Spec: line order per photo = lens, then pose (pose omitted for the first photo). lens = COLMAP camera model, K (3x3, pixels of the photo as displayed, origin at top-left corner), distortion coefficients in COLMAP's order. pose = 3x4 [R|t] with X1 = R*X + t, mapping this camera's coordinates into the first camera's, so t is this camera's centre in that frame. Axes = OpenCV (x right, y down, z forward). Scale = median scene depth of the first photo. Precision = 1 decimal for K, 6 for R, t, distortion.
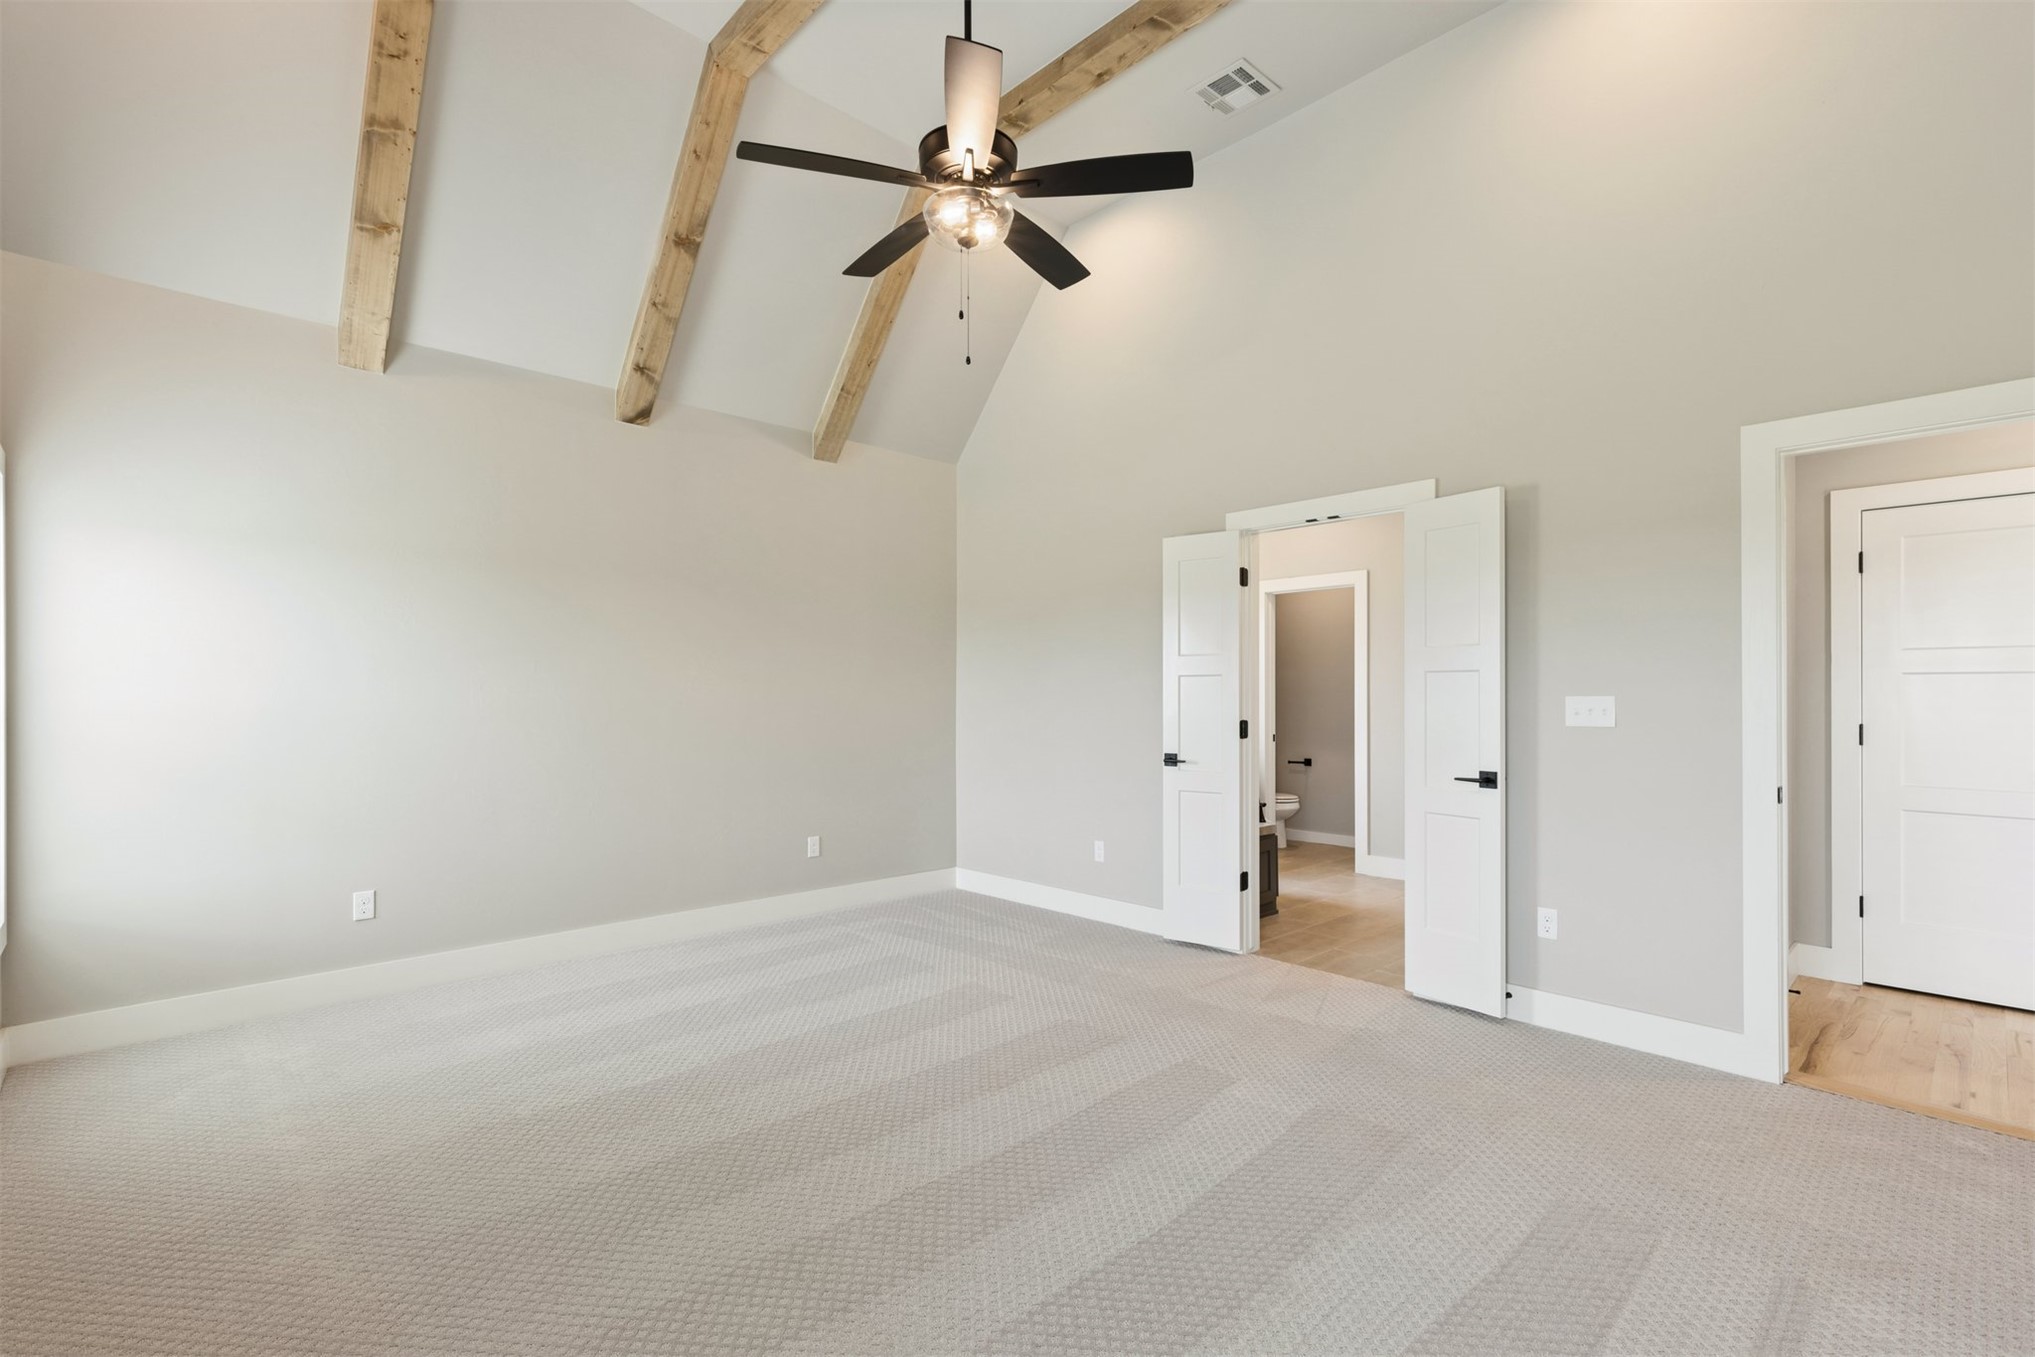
lens RADIAL K [[920.6, 0, 1021.6], [0, 920.6, 689.2], [0, 0, 1]] dist [0.005943, 0.000829]
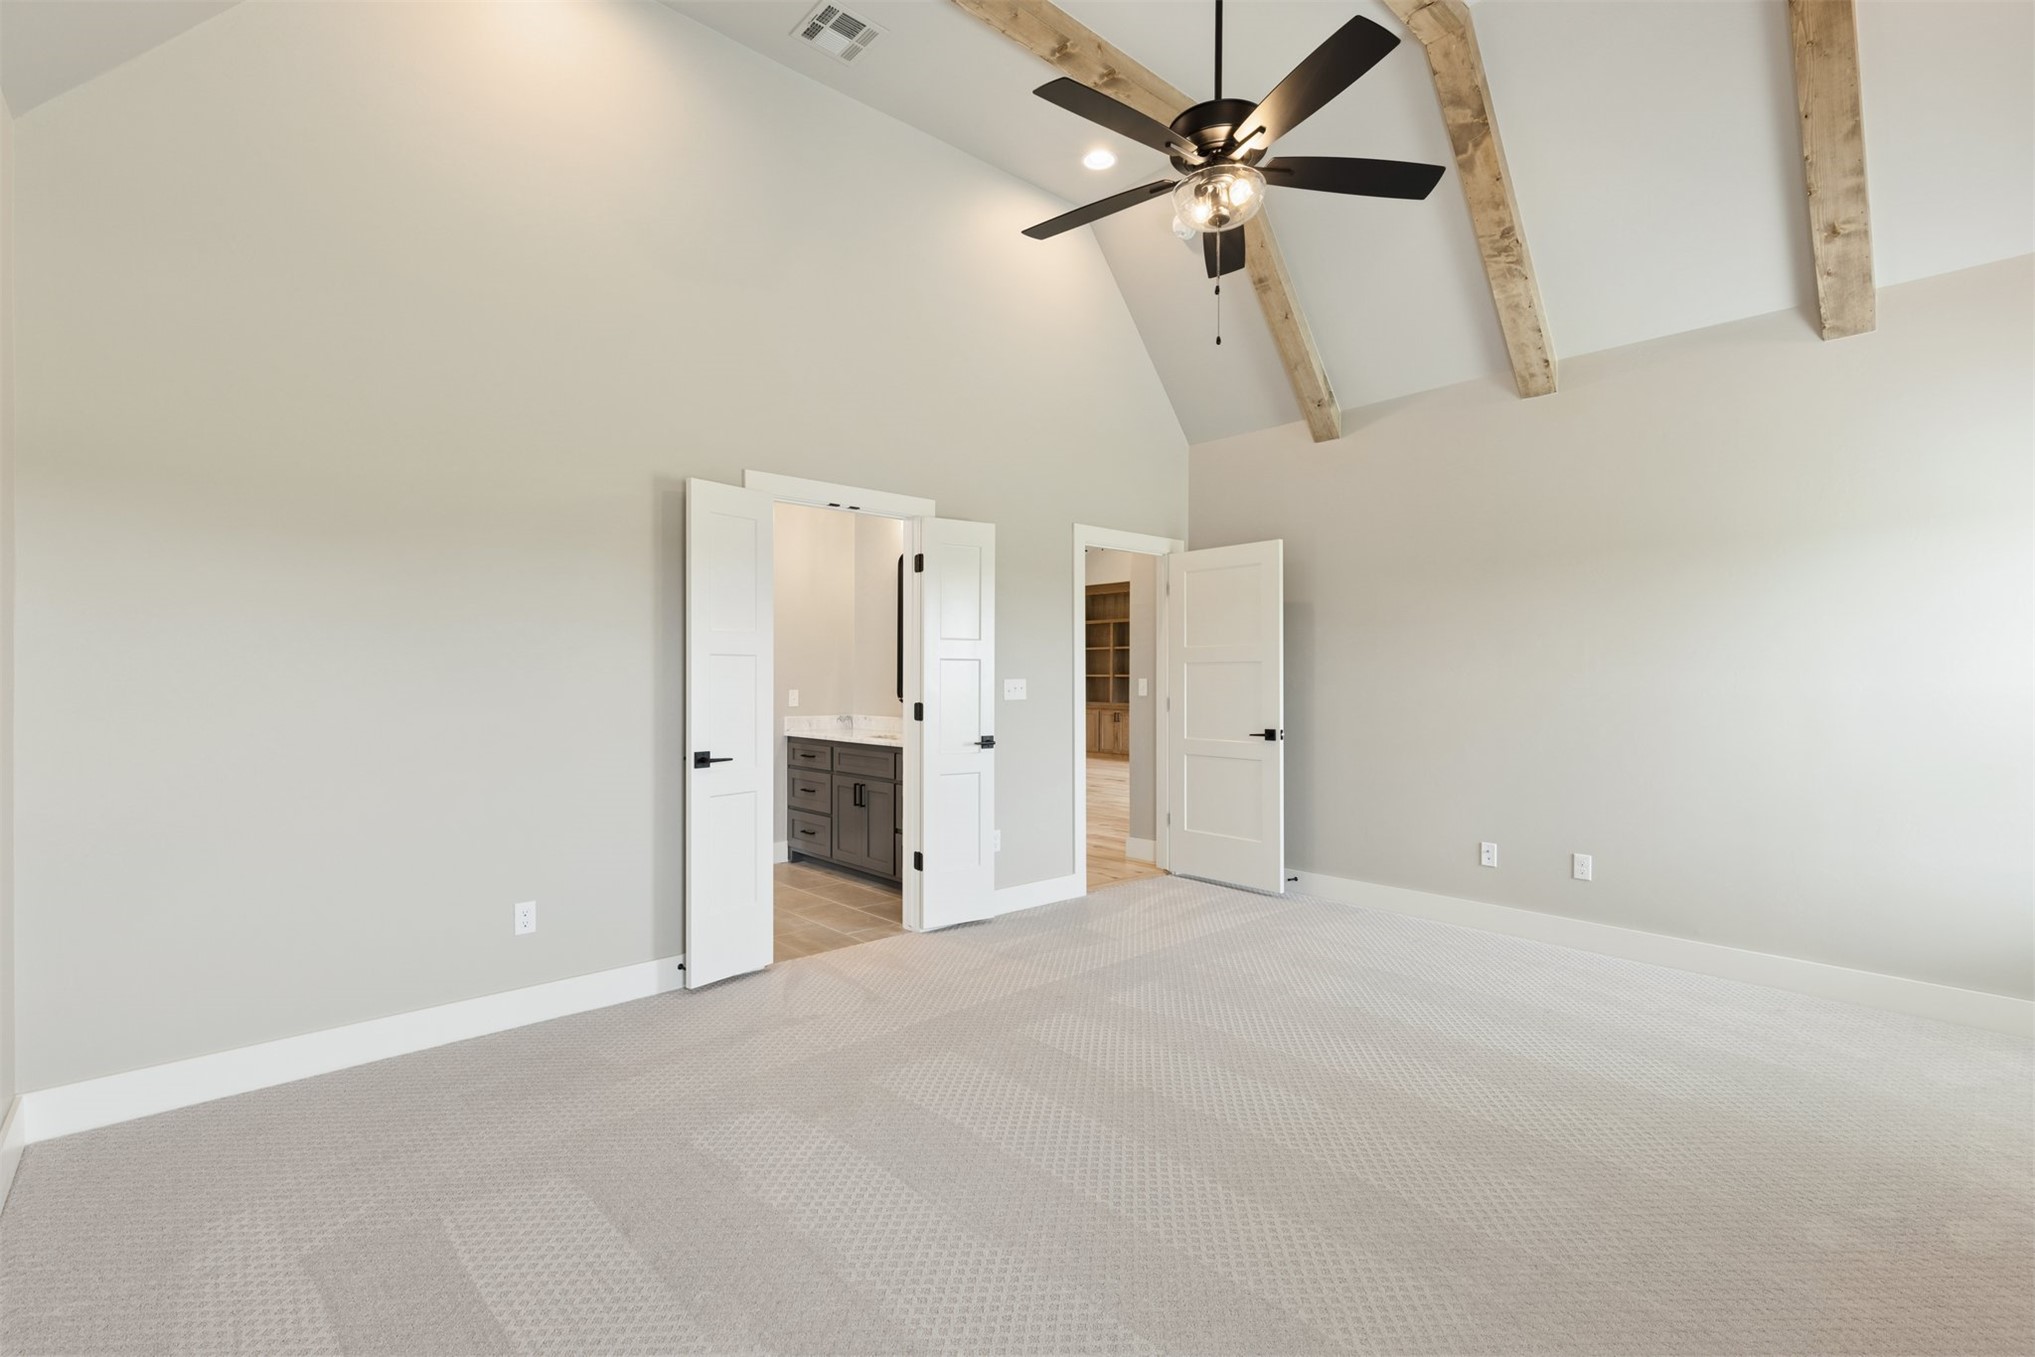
lens RADIAL K [[920.6, 0, 1020.7], [0, 920.6, 678.8], [0, 0, 1]] dist [0.005943, 0.000829]
pose [[0.018122, 0.008669, 0.999798, -0.674908], [0.001262, 0.999961, -0.008693, 0.015925], [-0.999835, 0.001420, 0.018111, 0.764513]]
